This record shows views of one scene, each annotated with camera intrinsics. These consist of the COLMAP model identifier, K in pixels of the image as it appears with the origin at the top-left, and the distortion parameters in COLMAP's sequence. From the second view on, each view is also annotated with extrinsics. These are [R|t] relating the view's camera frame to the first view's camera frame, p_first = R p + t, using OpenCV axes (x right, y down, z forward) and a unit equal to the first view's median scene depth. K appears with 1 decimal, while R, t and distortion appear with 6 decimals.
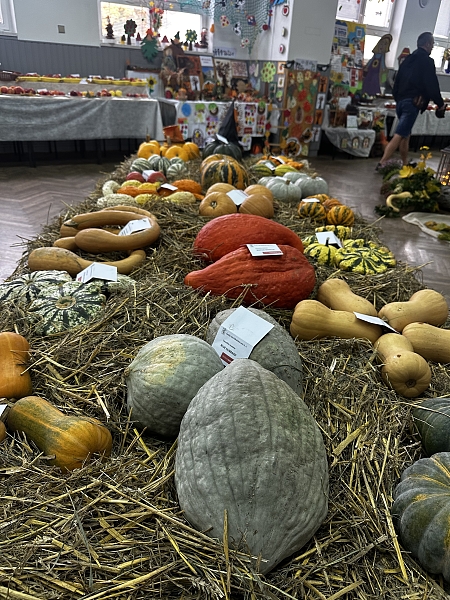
lens RADIAL K [[424.6, 0, 225.0], [0, 424.6, 300.0], [0, 0, 1]] dist [-0.000074, -0.006476]
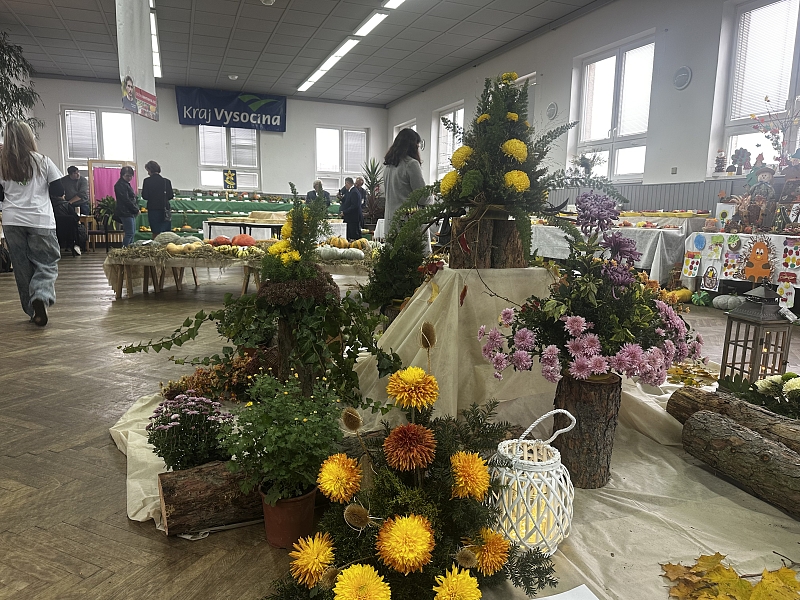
lens RADIAL K [[566.1, 0, 400.0], [0, 566.1, 300.0], [0, 0, 1]] dist [-0.000074, -0.006476]
pose [[-0.102094, 0.100123, -0.989723, 0.983712], [-0.479797, 0.866592, 0.137159, -0.225209], [0.871420, 0.488869, -0.040435, 0.590535]]
